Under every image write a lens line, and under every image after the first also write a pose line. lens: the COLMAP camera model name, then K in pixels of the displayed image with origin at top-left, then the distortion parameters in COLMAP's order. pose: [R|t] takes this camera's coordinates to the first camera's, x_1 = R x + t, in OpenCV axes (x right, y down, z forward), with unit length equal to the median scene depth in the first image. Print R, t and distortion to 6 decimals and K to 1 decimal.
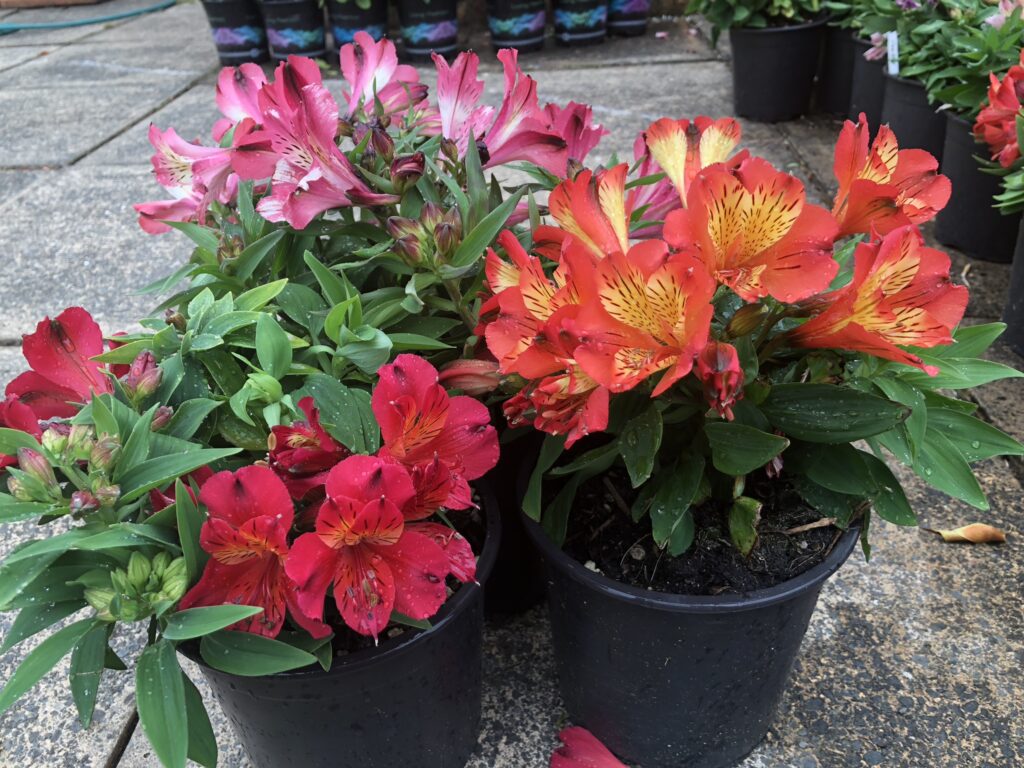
lens RADIAL K [[864.5, 0, 513.4], [0, 864.5, 359.9], [0, 0, 1]] dist [0.001737, -0.003004]
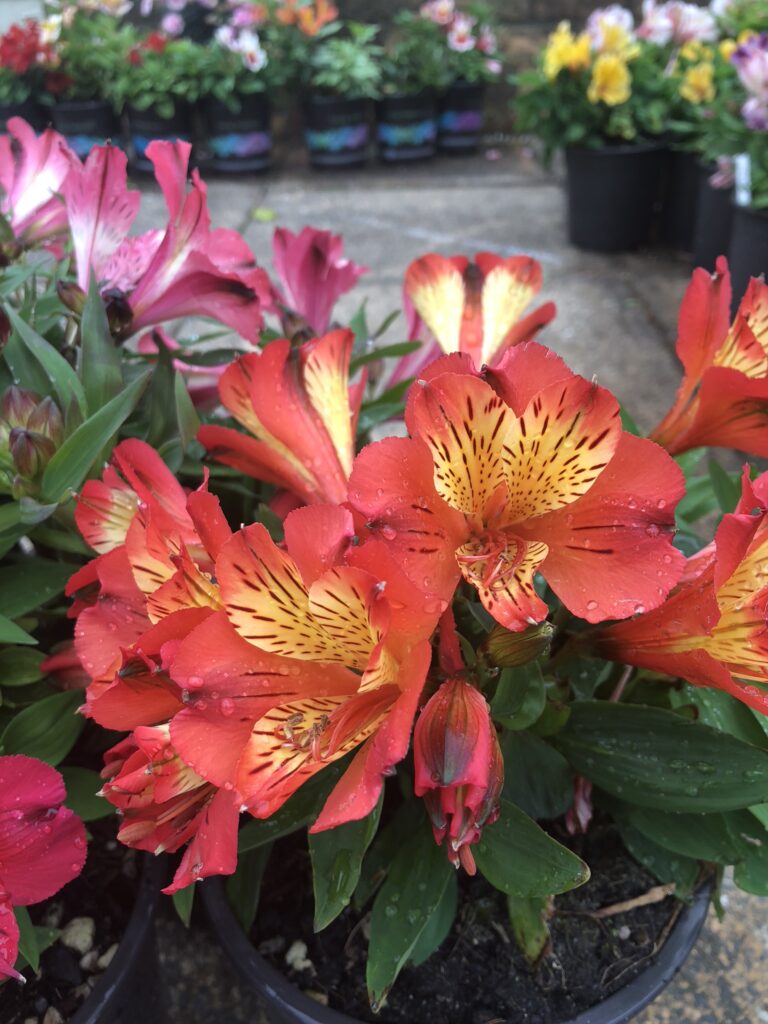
lens RADIAL K [[869.3, 0, 403.9], [0, 869.3, 487.0], [0, 0, 1]] dist [0.004121, -0.043338]
pose [[0.998542, 0.007527, 0.053448, 0.159448], [-0.007719, 0.999964, 0.003381, -0.134230], [-0.053420, -0.003788, 0.998565, 0.432938]]
